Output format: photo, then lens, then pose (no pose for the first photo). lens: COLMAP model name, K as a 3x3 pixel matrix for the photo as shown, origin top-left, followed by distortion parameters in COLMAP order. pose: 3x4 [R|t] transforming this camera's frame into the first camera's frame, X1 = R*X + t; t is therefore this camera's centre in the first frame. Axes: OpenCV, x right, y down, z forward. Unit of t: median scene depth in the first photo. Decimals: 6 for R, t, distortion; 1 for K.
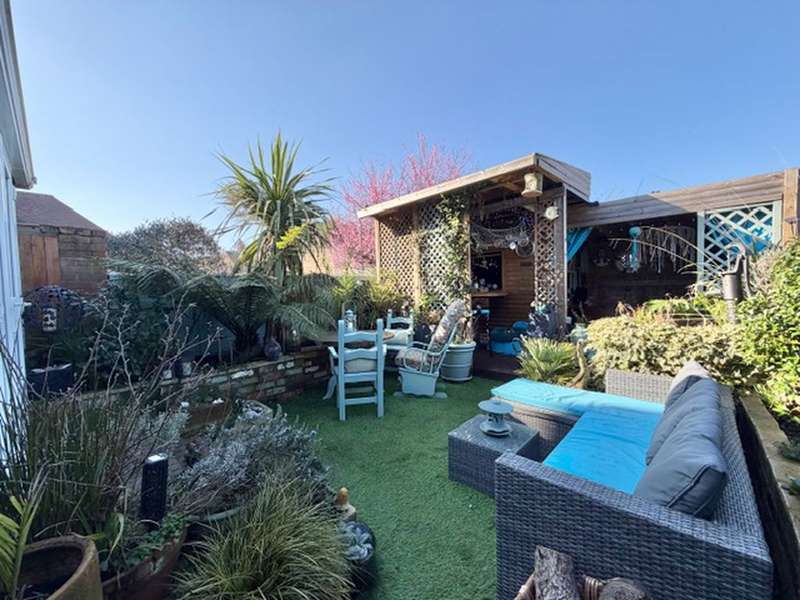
lens RADIAL K [[319.2, 0, 401.5], [0, 319.2, 297.8], [0, 0, 1]] dist [0.000319, -0.000516]
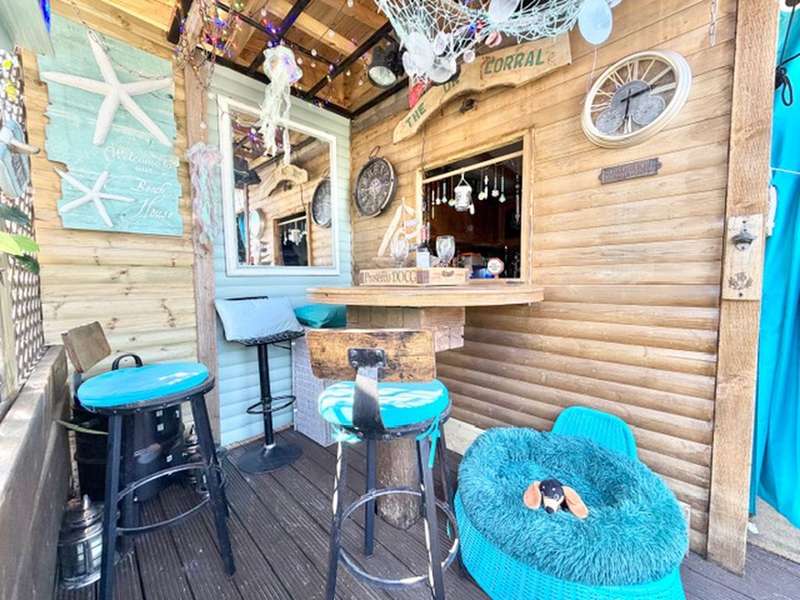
lens RADIAL K [[319.2, 0, 399.0], [0, 319.2, 301.9], [0, 0, 1]] dist [0.000319, -0.000516]
pose [[0.998934, 0.021722, -0.040736, 0.308802], [-0.020046, 0.998953, 0.041121, -0.022564], [0.041586, -0.040261, 0.998323, 0.995552]]
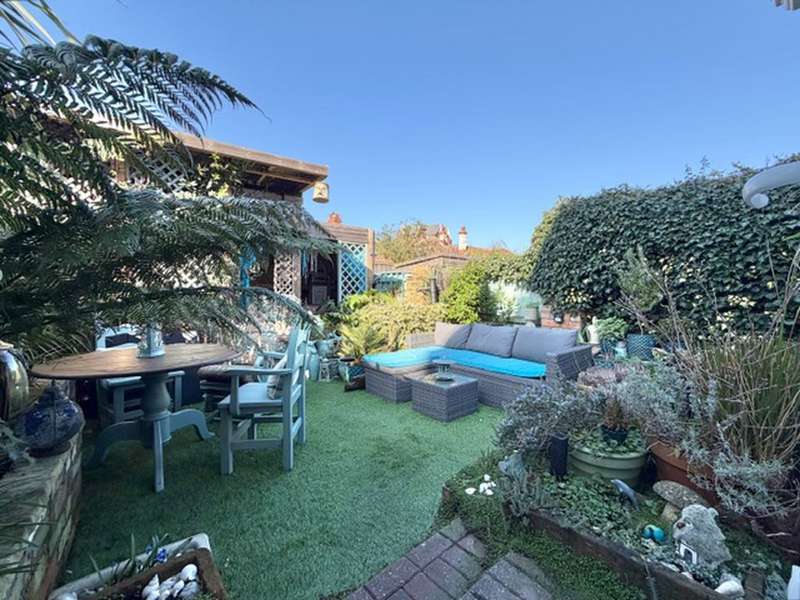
lens RADIAL K [[319.2, 0, 401.2], [0, 319.2, 302.8], [0, 0, 1]] dist [0.000319, -0.000516]
pose [[0.137995, -0.014292, 0.990330, -0.557316], [0.018227, 0.999763, 0.011889, 0.023790], [-0.990265, 0.016410, 0.138223, 0.467360]]
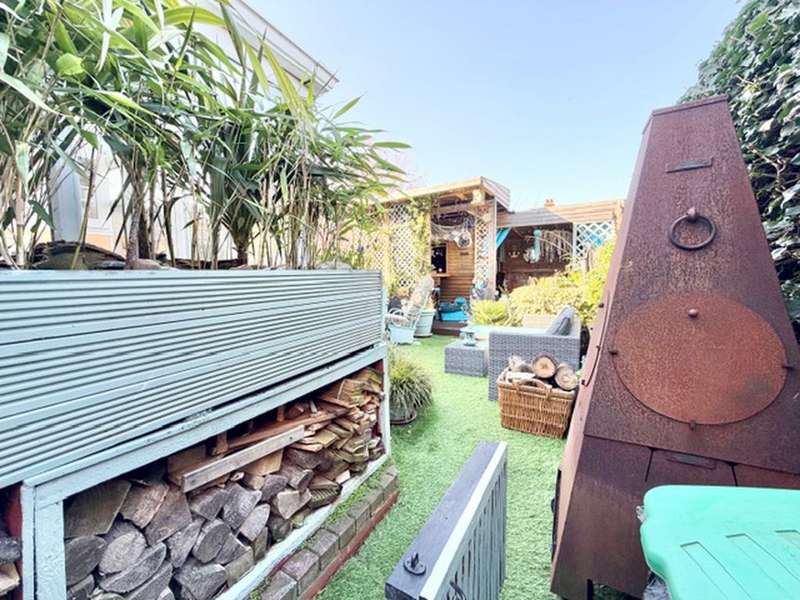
lens RADIAL K [[319.2, 0, 400.9], [0, 319.2, 302.7], [0, 0, 1]] dist [0.000319, -0.000516]
pose [[0.969716, -0.005421, 0.244177, -0.242486], [-0.004628, 0.999166, 0.040561, 0.057344], [-0.244193, -0.040463, 0.968882, -0.288763]]
